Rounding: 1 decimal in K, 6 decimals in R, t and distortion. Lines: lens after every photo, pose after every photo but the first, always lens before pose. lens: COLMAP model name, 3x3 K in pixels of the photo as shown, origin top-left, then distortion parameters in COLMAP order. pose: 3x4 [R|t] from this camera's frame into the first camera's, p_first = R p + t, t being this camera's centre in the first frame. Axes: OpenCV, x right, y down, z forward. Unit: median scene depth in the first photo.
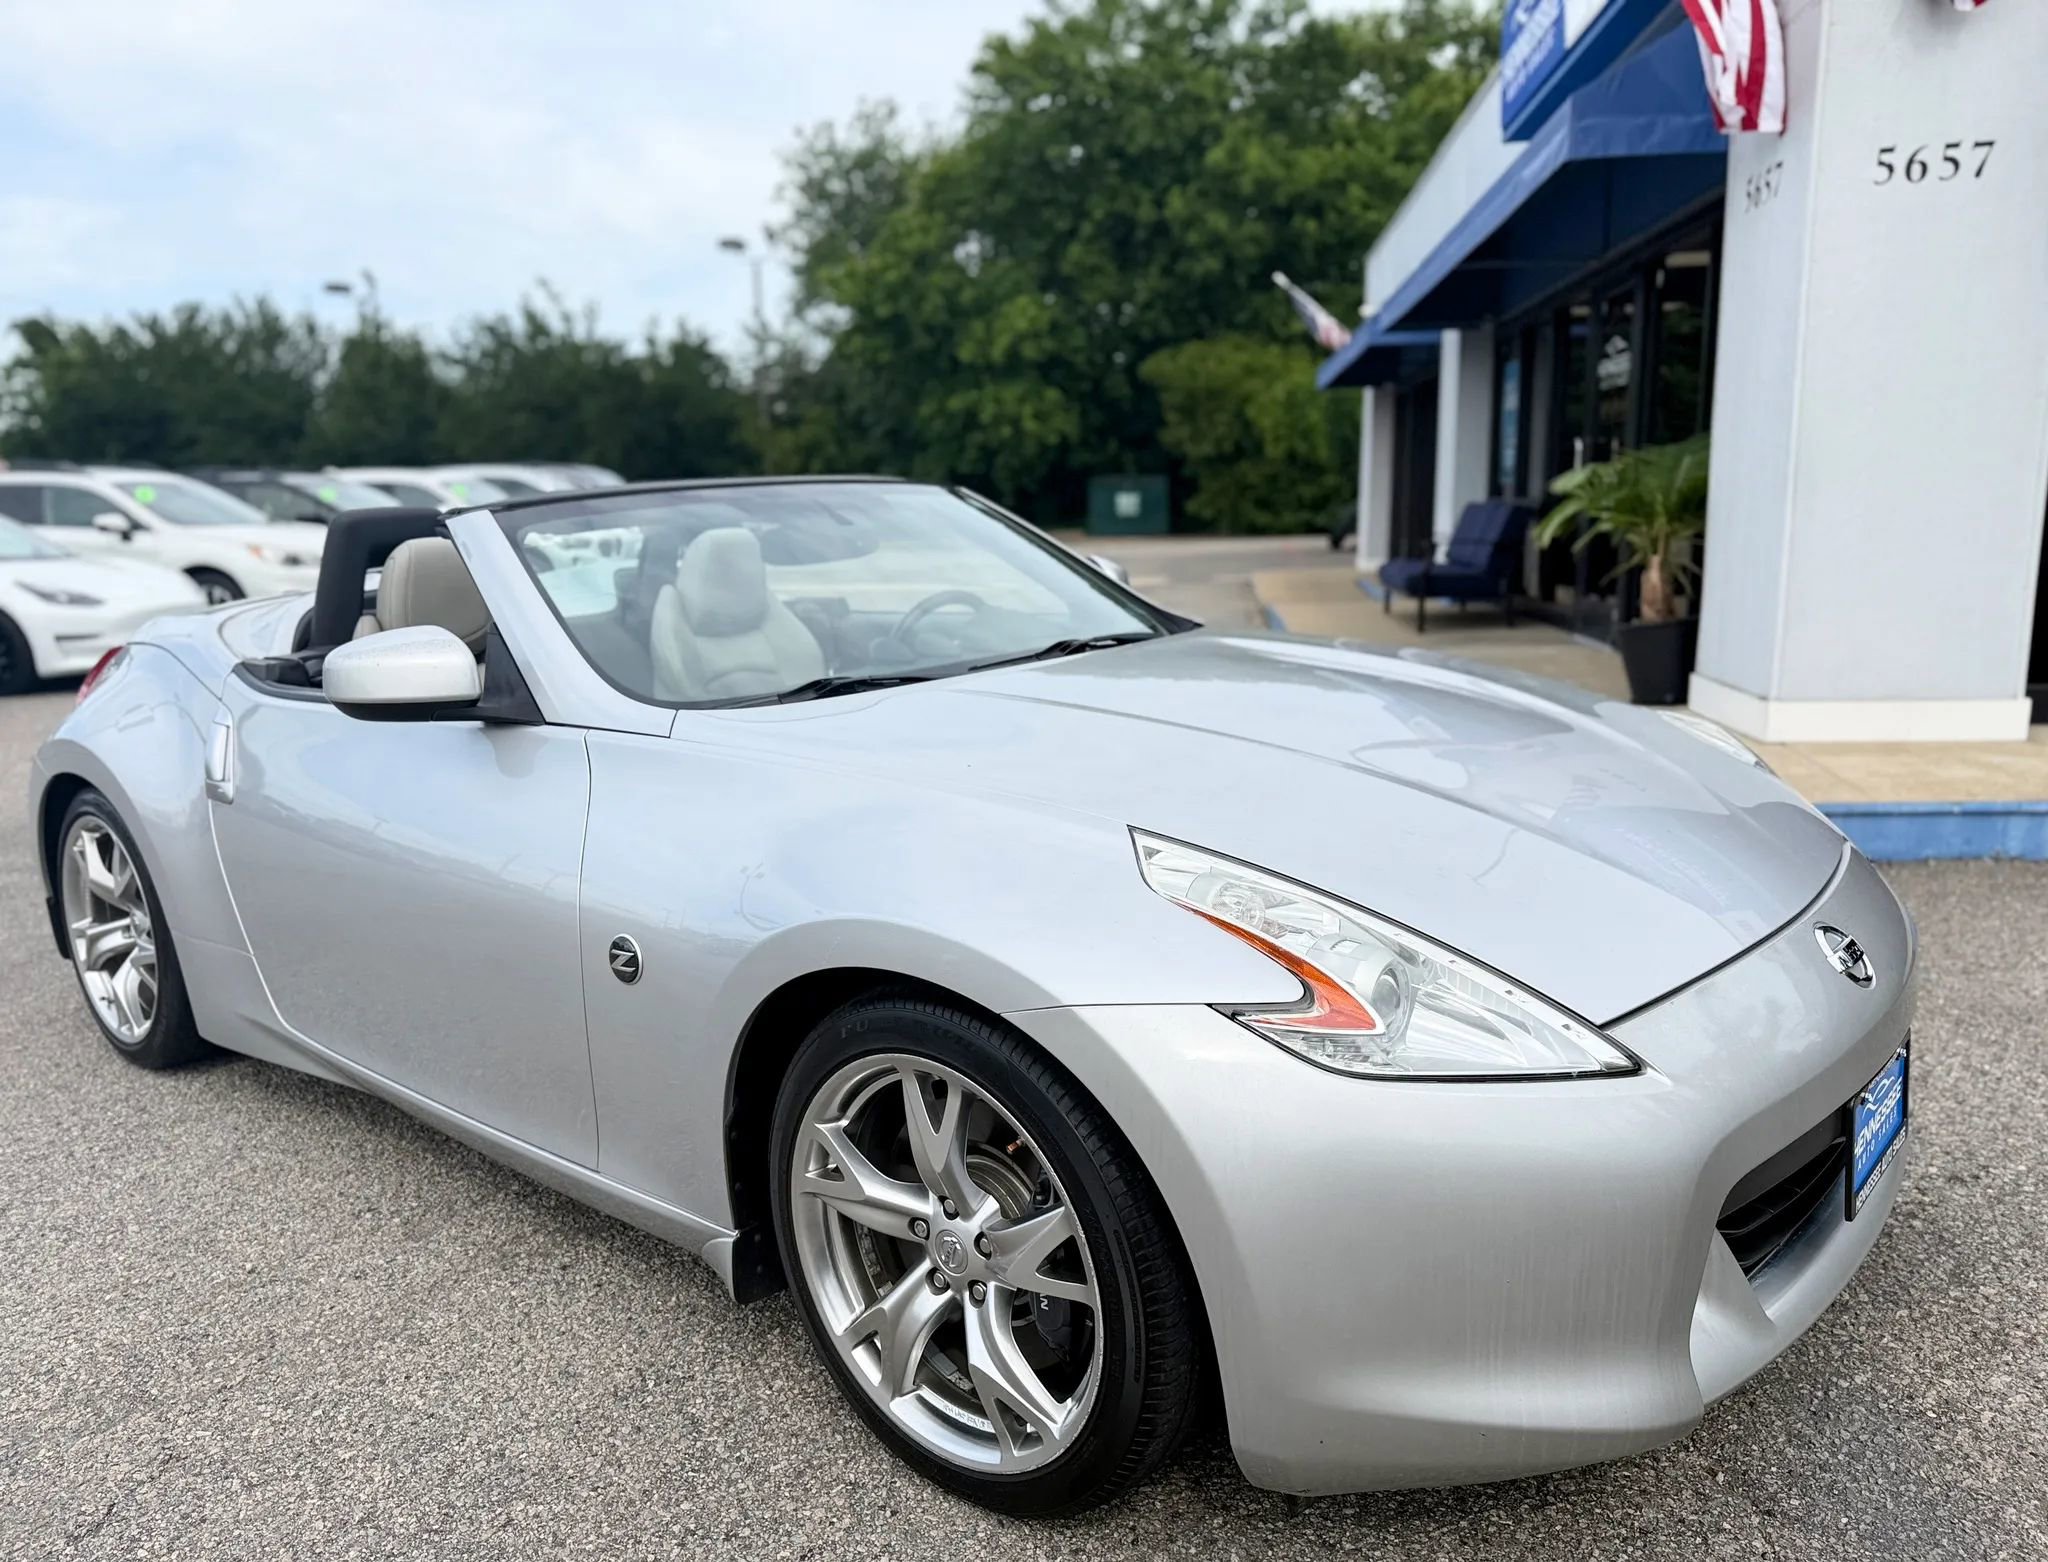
lens RADIAL K [[1562.1, 0, 1012.7], [0, 1562.1, 841.6], [0, 0, 1]] dist [0.018860, -0.018205]
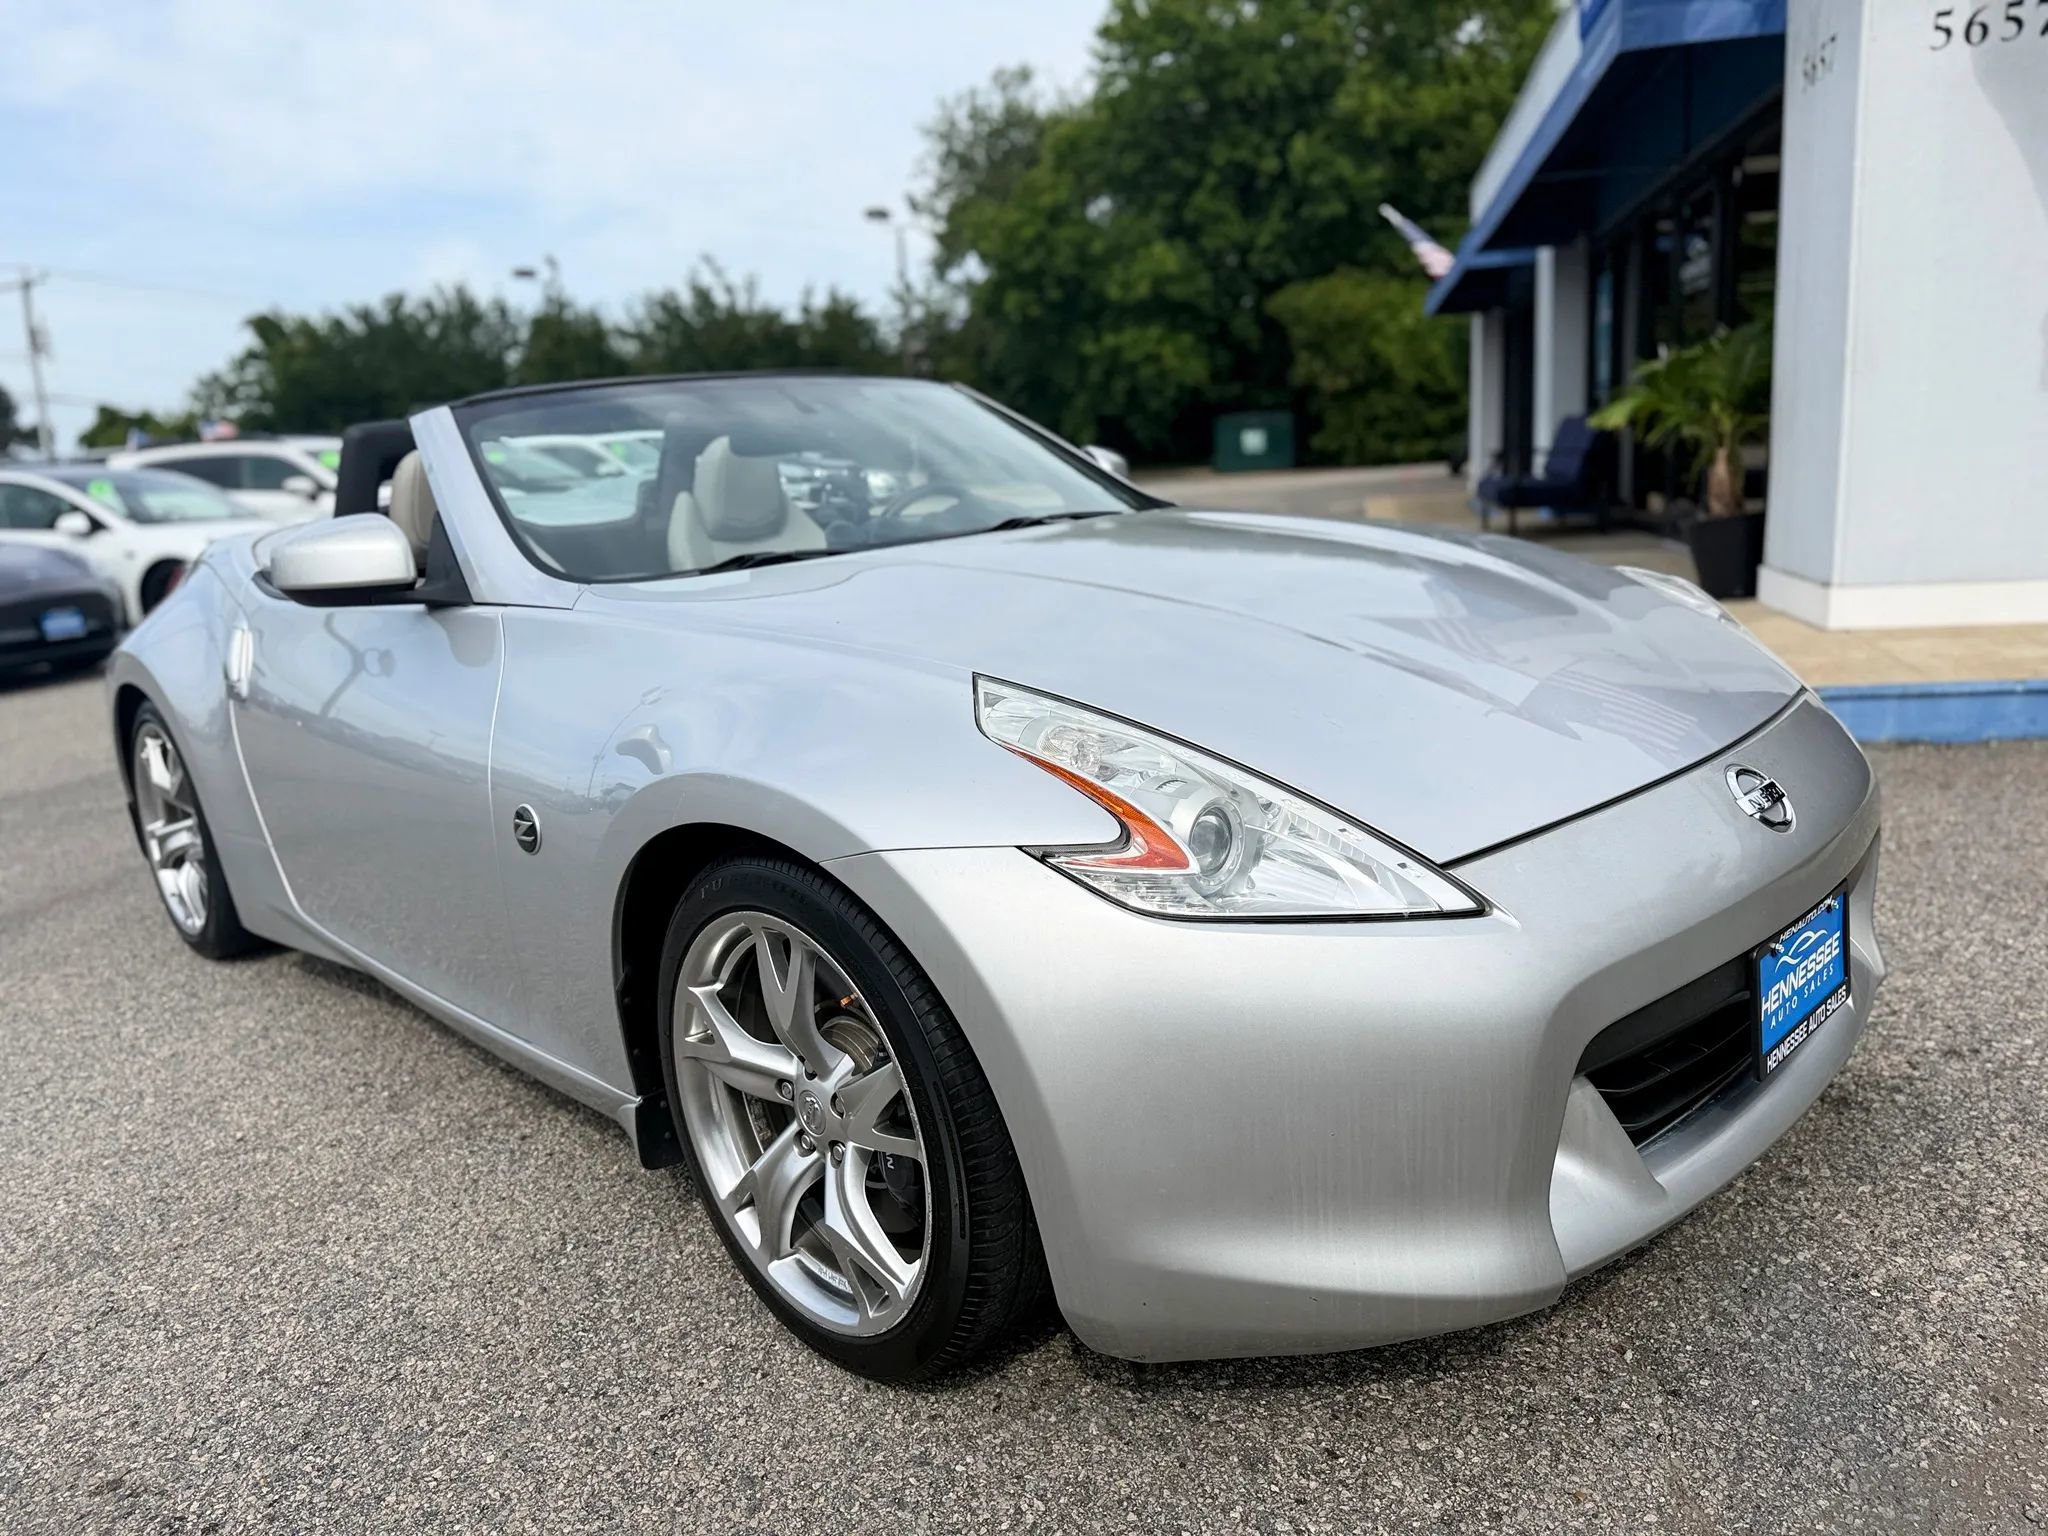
lens RADIAL K [[1470.2, 0, 1023.8], [0, 1470.2, 787.3], [0, 0, 1]] dist [0.010969, -0.011567]
pose [[0.995553, -0.016682, -0.092717, 0.142673], [0.017723, 0.999789, 0.010420, 0.039549], [0.092523, -0.012017, 0.995638, 0.073158]]
